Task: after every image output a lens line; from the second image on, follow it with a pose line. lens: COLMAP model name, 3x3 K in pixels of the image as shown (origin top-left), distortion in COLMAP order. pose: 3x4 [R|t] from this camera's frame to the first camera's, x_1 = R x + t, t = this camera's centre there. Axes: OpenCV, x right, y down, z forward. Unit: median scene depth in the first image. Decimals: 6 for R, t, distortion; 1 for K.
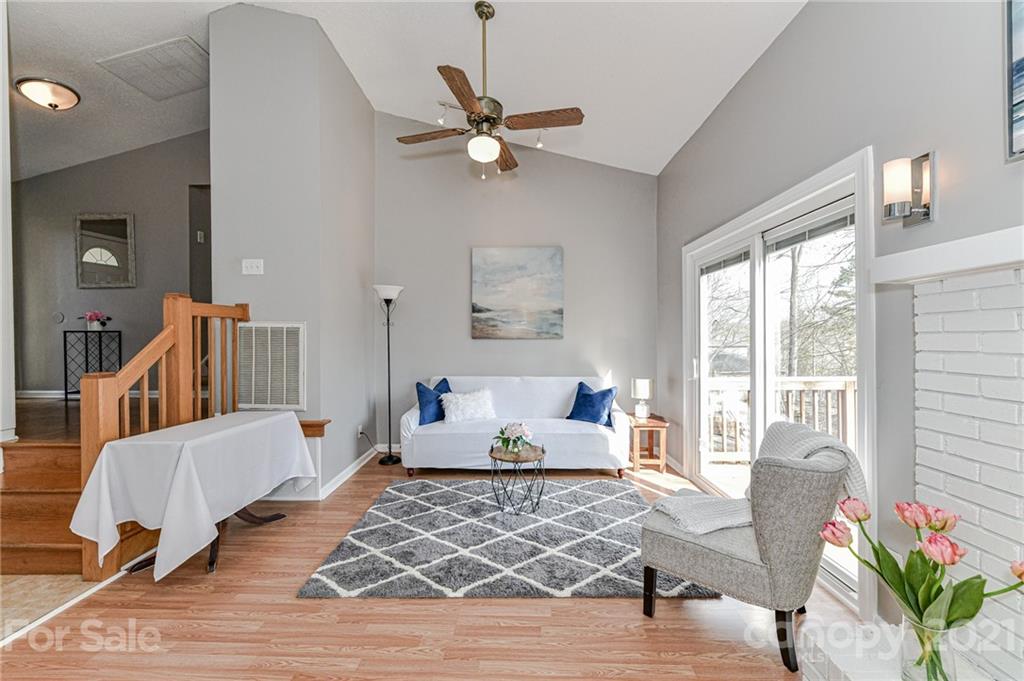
lens RADIAL K [[402.8, 0, 514.5], [0, 402.8, 341.6], [0, 0, 1]] dist [0.002584, 0.000071]
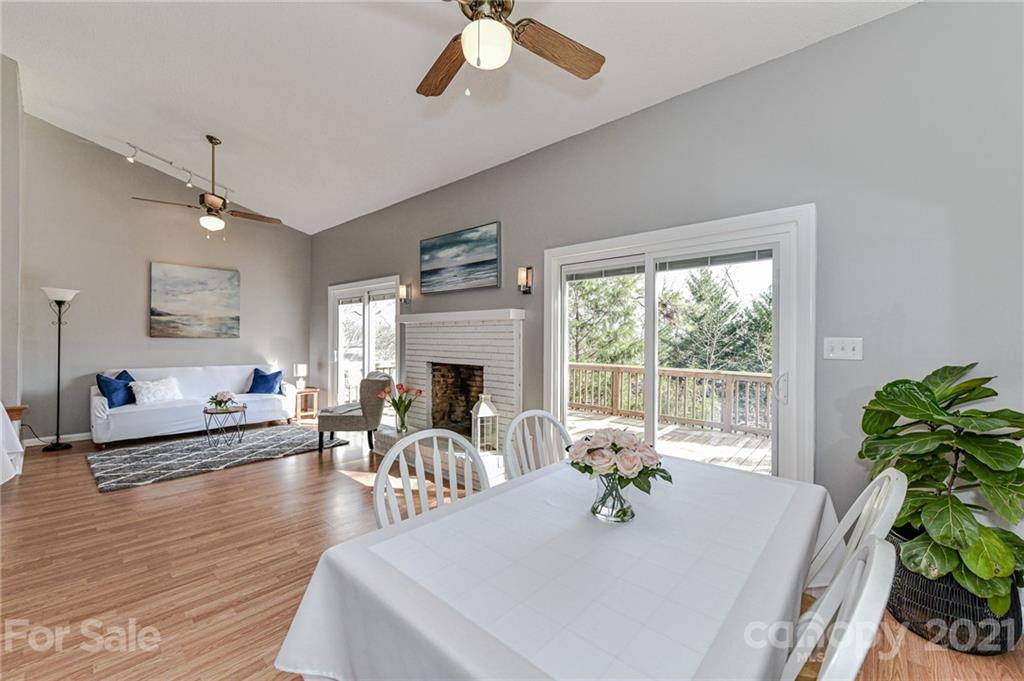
lens RADIAL K [[402.8, 0, 514.5], [0, 402.8, 341.6], [0, 0, 1]] dist [0.002584, 0.000071]
pose [[0.643350, 0.005767, 0.765550, -0.372048], [-0.005727, 0.999980, -0.002720, 0.003361], [-0.765551, -0.002634, 0.643370, -0.691203]]
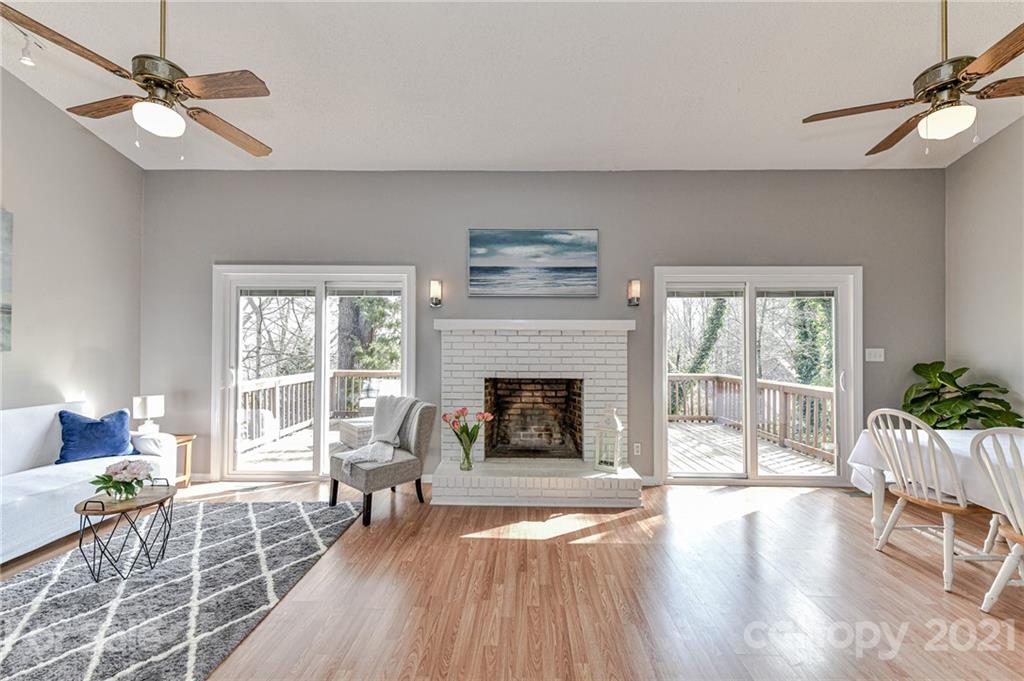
lens RADIAL K [[402.8, 0, 514.5], [0, 402.8, 341.6], [0, 0, 1]] dist [0.002584, 0.000071]
pose [[-0.002243, 0.018715, 0.999822, -0.605137], [0.003683, 0.999818, -0.018707, -0.008310], [-0.999991, 0.003640, -0.002312, 0.197577]]
